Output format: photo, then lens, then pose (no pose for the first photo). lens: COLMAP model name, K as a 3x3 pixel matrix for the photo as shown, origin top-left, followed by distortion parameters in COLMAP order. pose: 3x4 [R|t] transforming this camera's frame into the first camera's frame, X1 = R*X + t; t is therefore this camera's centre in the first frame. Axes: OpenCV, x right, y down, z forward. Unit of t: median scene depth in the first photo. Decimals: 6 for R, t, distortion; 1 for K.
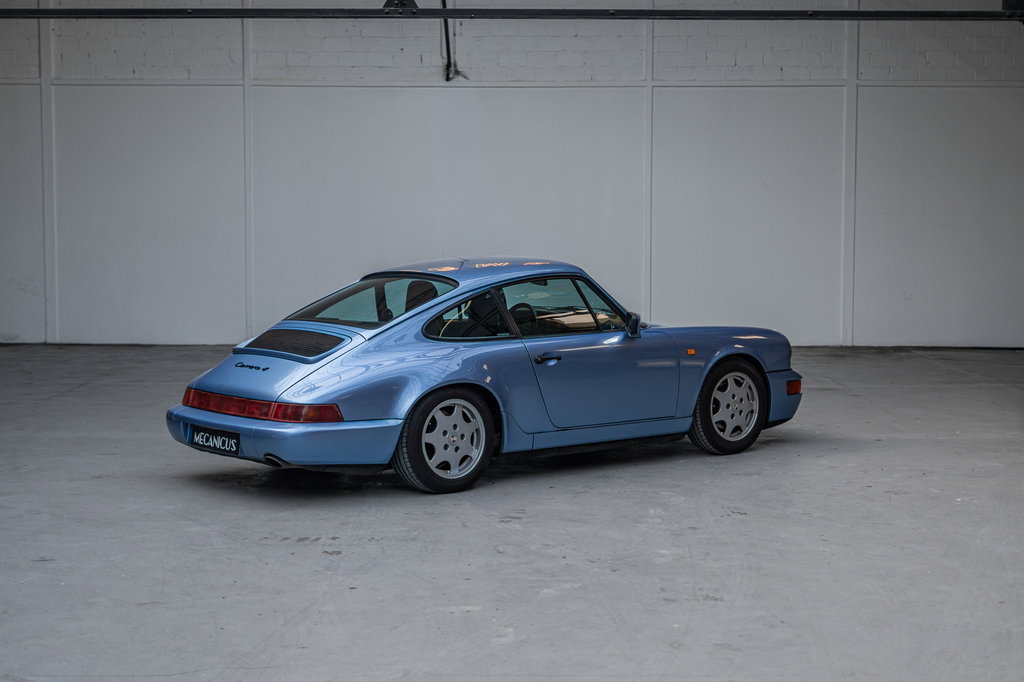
lens RADIAL K [[1463.5, 0, 516.5], [0, 1463.5, 346.2], [0, 0, 1]] dist [-0.024320, 0.000000]
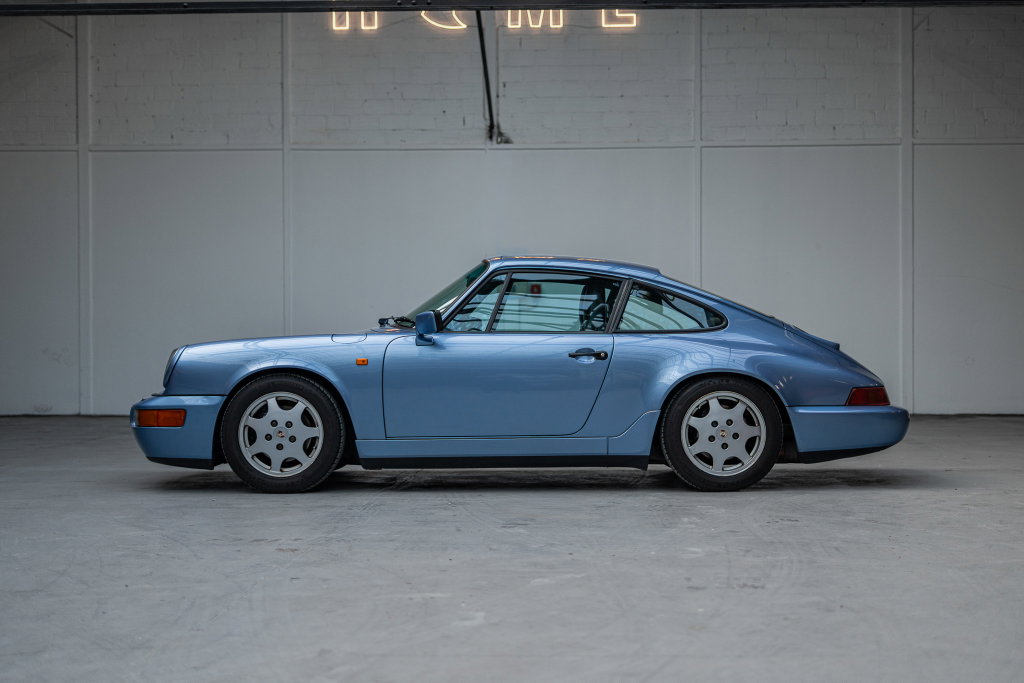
lens RADIAL K [[1463.5, 0, 534.6], [0, 1463.5, 337.5], [0, 0, 1]] dist [-0.024320, 0.000000]
pose [[0.999656, -0.005067, -0.025731, 0.006664], [0.003278, 0.997607, -0.069068, 0.015747], [0.026019, 0.068960, 0.997280, 0.035847]]
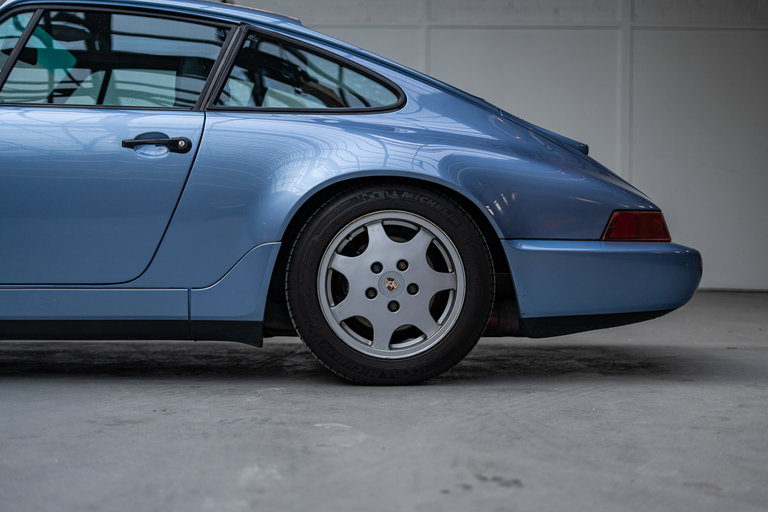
lens RADIAL K [[1097.6, 0, 379.7], [0, 1097.6, 252.9], [0, 0, 1]] dist [-0.024320, 0.000000]
pose [[0.999609, 0.007432, 0.026959, 0.040714], [-0.005925, 0.998437, -0.055577, 0.019084], [-0.027329, 0.055395, 0.998090, 0.261856]]
